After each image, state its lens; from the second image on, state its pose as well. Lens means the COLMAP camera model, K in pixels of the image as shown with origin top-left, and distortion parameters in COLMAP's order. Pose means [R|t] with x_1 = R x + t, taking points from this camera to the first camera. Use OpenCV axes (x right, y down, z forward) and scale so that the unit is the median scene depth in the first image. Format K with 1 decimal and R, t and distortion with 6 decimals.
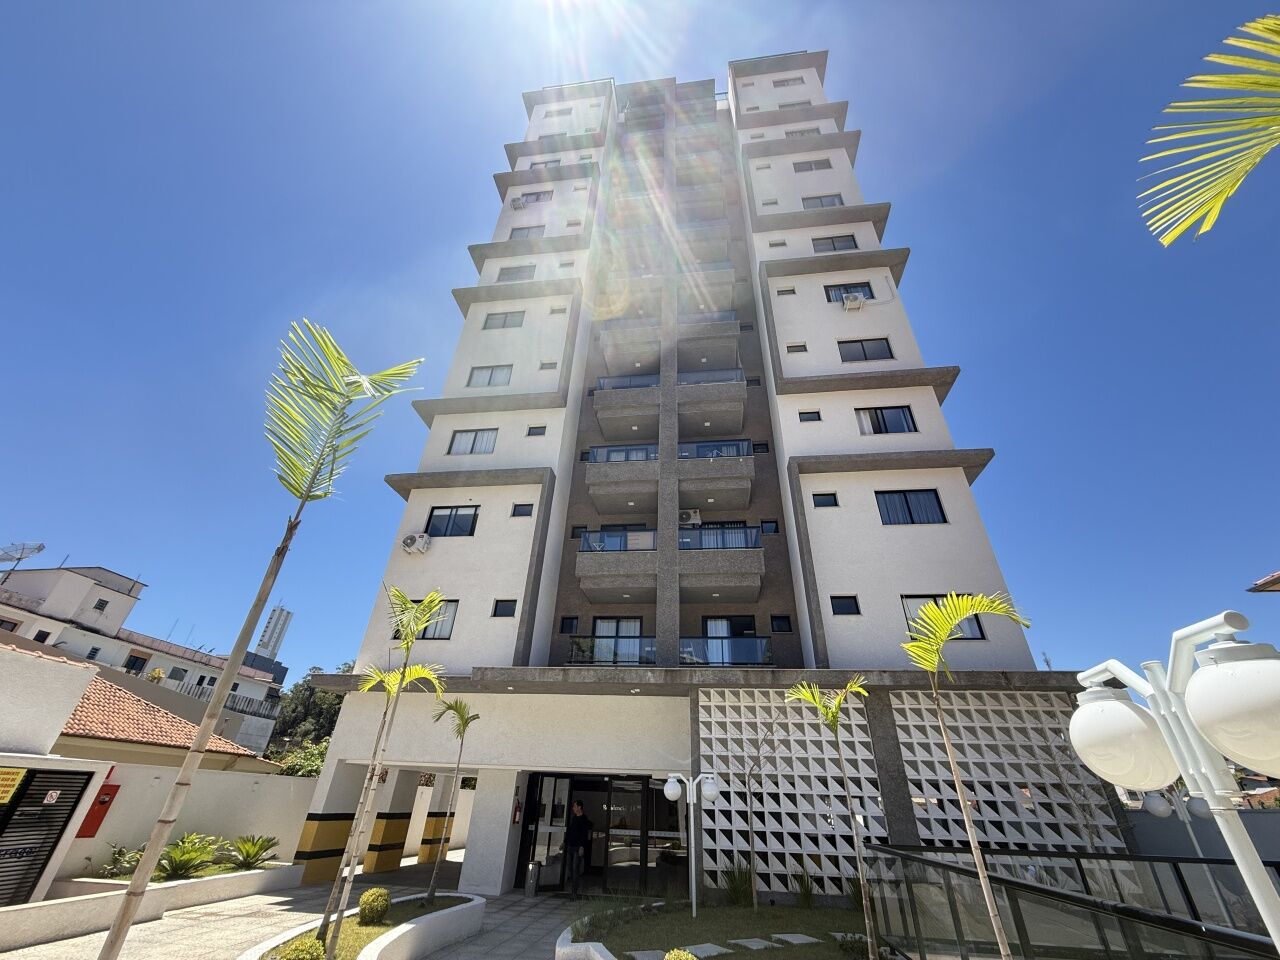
lens RADIAL K [[509.8, 0, 638.8], [0, 509.8, 482.6], [0, 0, 1]] dist [0.000485, 0.000033]
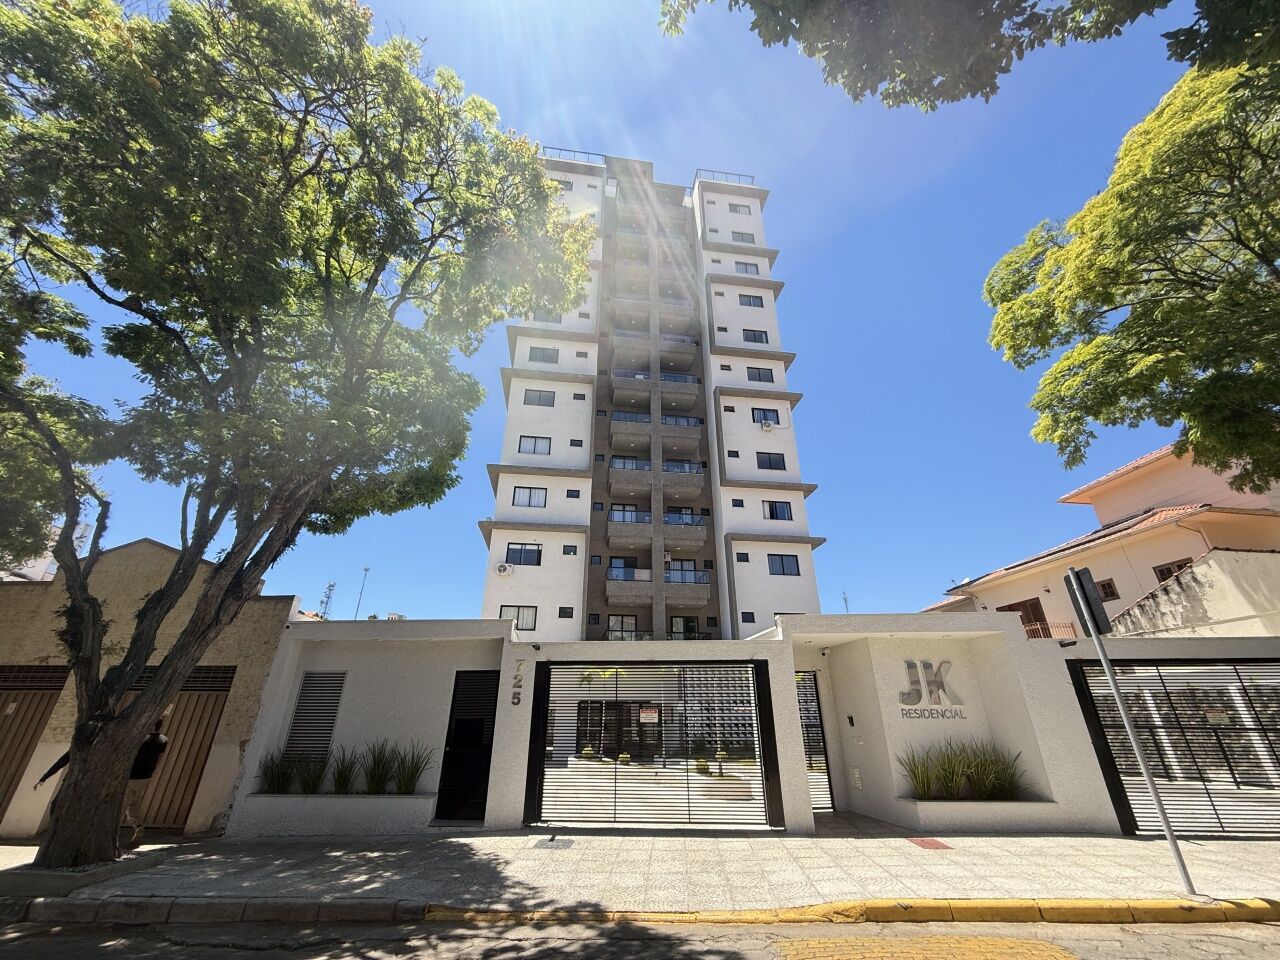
lens RADIAL K [[509.8, 0, 638.8], [0, 509.8, 482.6], [0, 0, 1]] dist [0.000485, 0.000033]
pose [[0.959906, 0.083435, 0.267617, -0.457724], [-0.118258, 0.986097, 0.116739, -0.363059], [-0.254156, -0.143706, 0.956427, -0.559926]]
